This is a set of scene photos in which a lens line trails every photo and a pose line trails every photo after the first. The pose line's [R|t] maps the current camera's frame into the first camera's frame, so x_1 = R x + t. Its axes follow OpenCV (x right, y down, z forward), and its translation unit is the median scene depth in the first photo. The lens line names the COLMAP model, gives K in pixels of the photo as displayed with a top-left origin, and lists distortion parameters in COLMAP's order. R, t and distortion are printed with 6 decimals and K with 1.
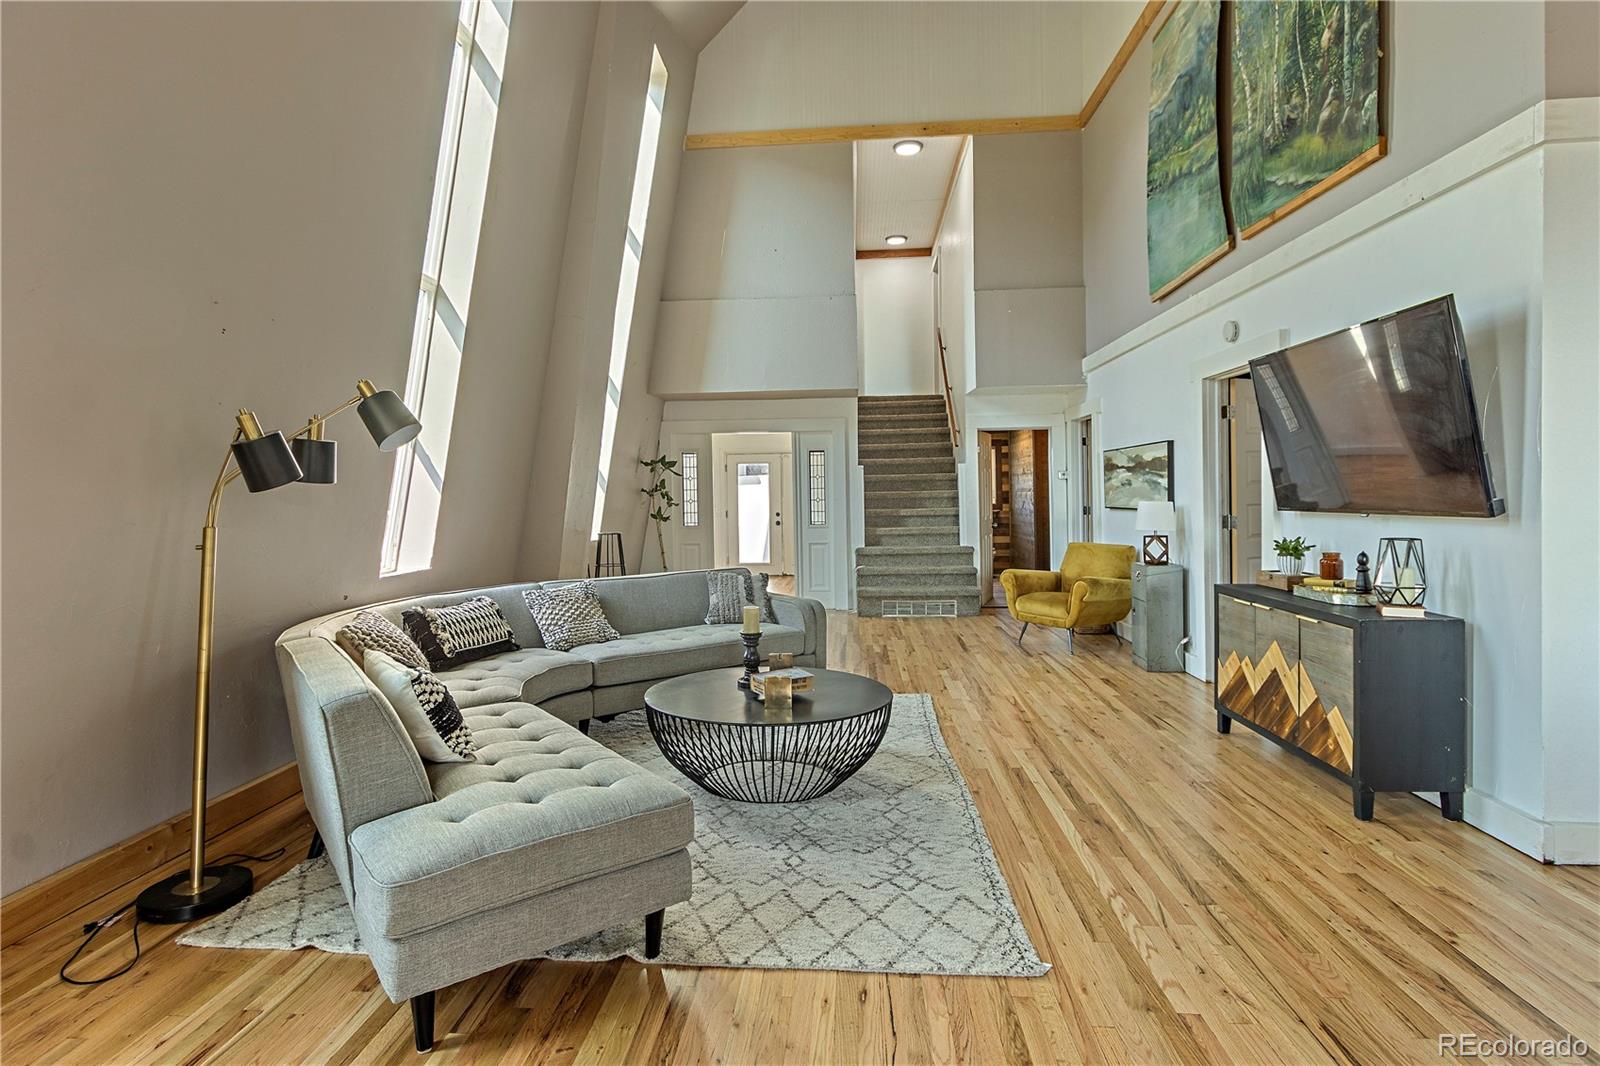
lens RADIAL K [[808.6, 0, 792.8], [0, 808.6, 504.8], [0, 0, 1]] dist [0.004667, -0.001076]
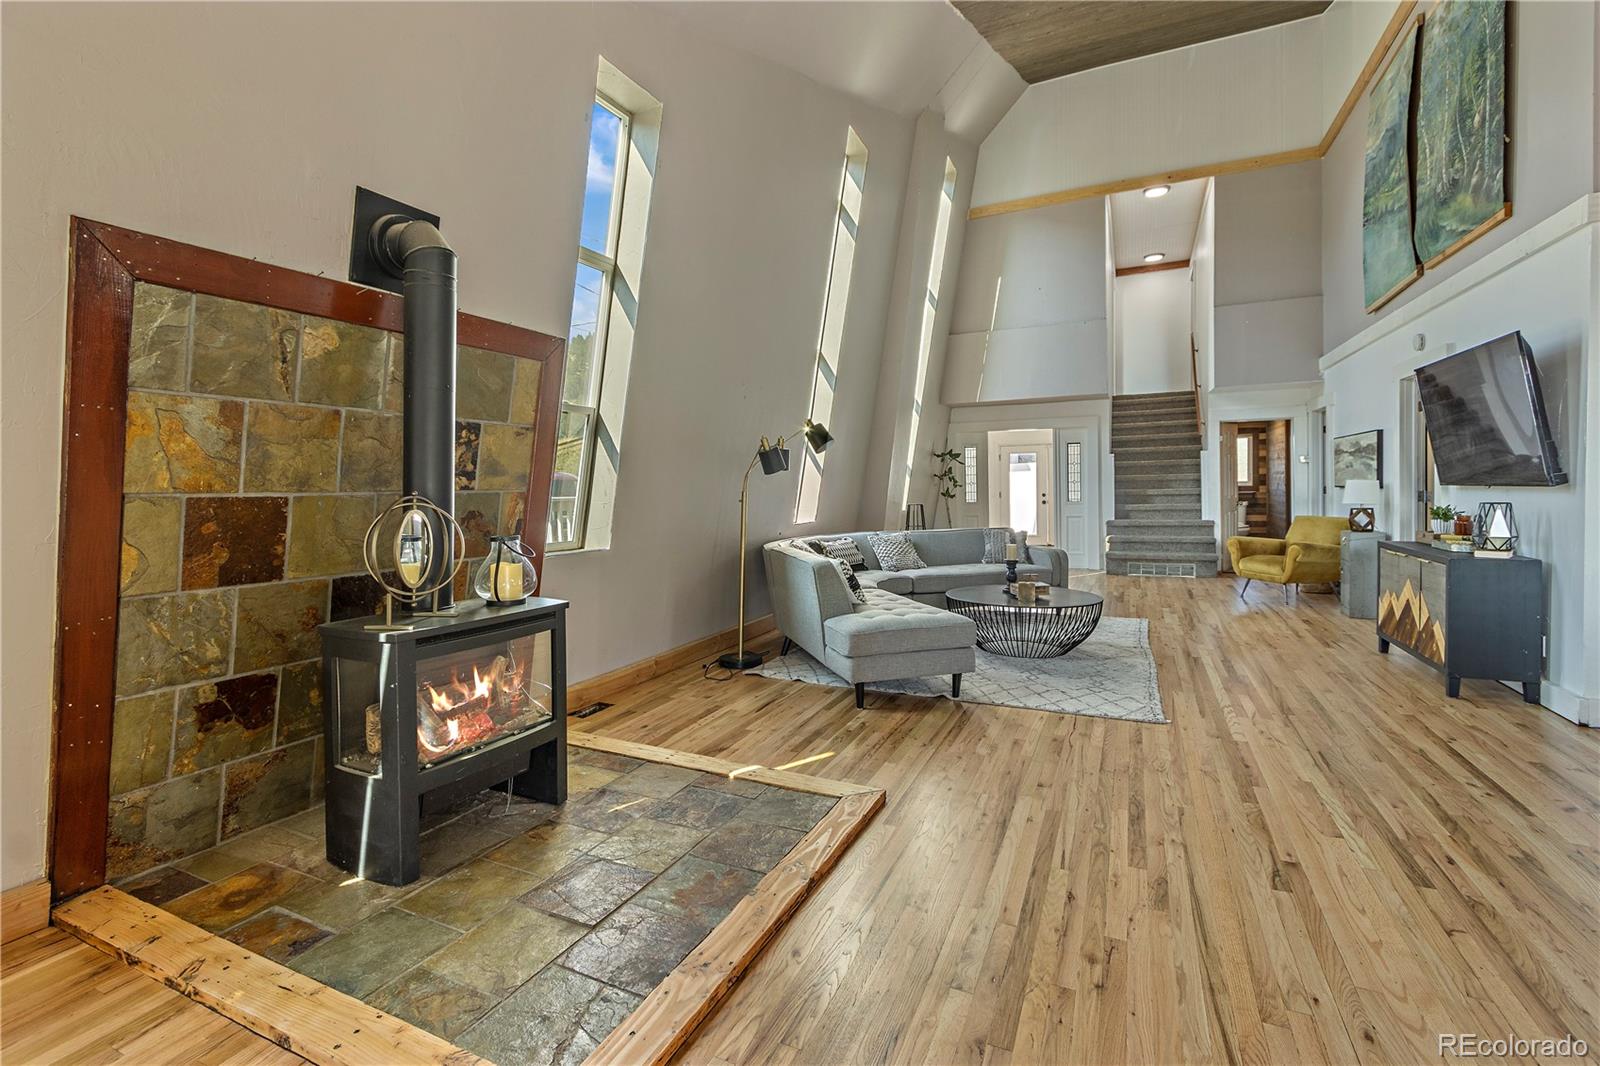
lens RADIAL K [[728.4, 0, 792.0], [0, 728.4, 503.5], [0, 0, 1]] dist [0.004674, -0.000313]
pose [[0.934834, 0.006682, -0.355022, 0.038113], [-0.000429, 0.999843, 0.017690, 0.012535], [0.355085, -0.016385, 0.934691, -0.359659]]
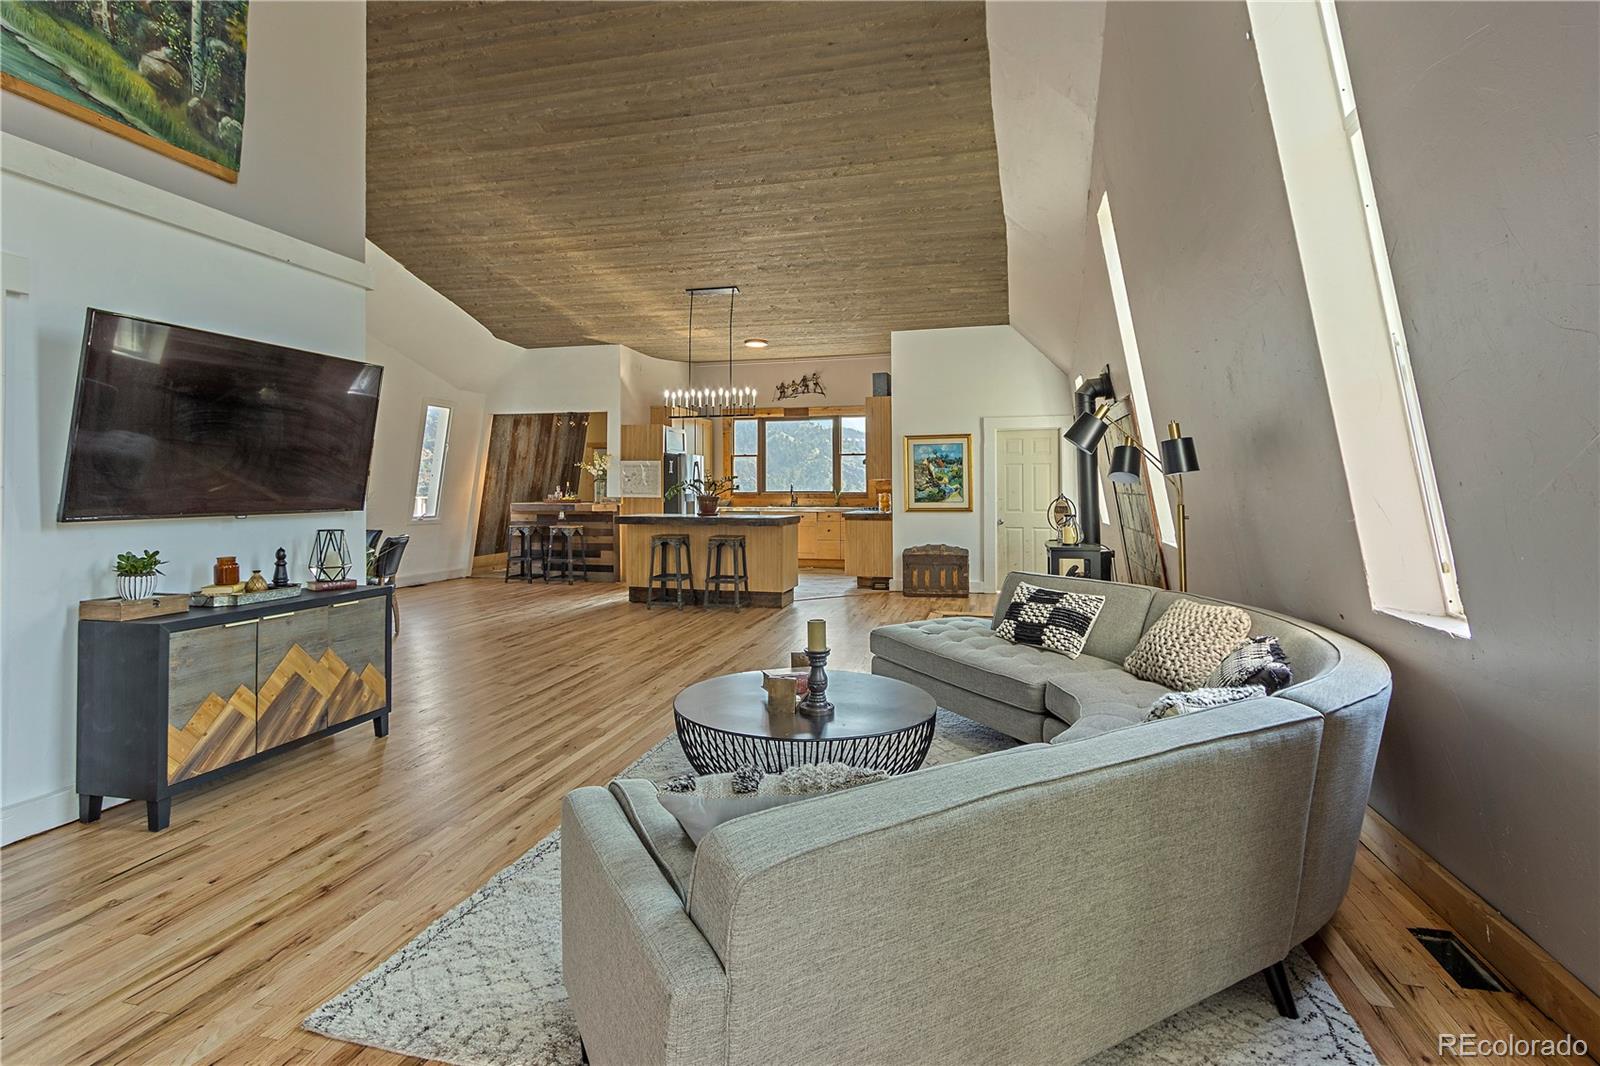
lens RADIAL K [[757.7, 0, 796.2], [0, 757.7, 479.1], [0, 0, 1]] dist [0.002990, 0.000397]
pose [[-0.984075, 0.016783, 0.176959, -0.118776], [0.016999, 0.999855, -0.000298, -0.015923], [-0.176938, 0.002715, -0.984218, 1.221546]]
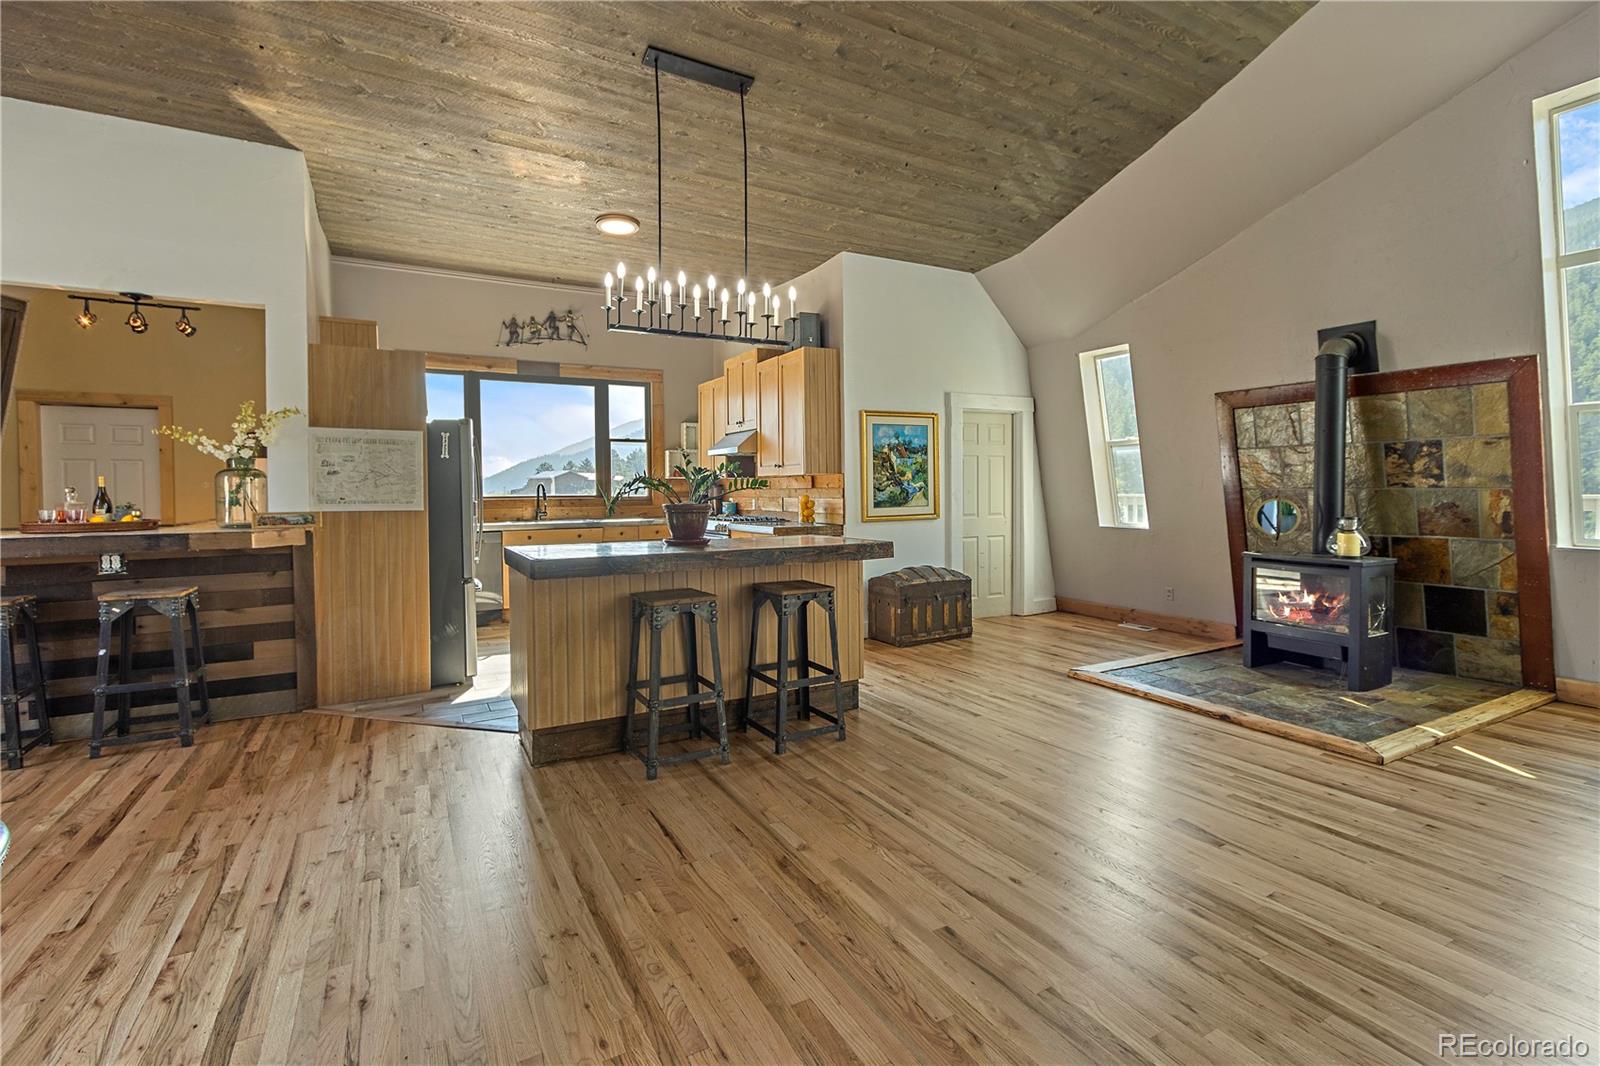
lens RADIAL K [[728.4, 0, 792.0], [0, 728.4, 503.5], [0, 0, 1]] dist [0.004674, -0.000313]
pose [[-0.839426, 0.030966, -0.542592, 0.637956], [0.013325, 0.999248, 0.036412, -0.009219], [0.543311, 0.023335, -0.839207, 0.378824]]
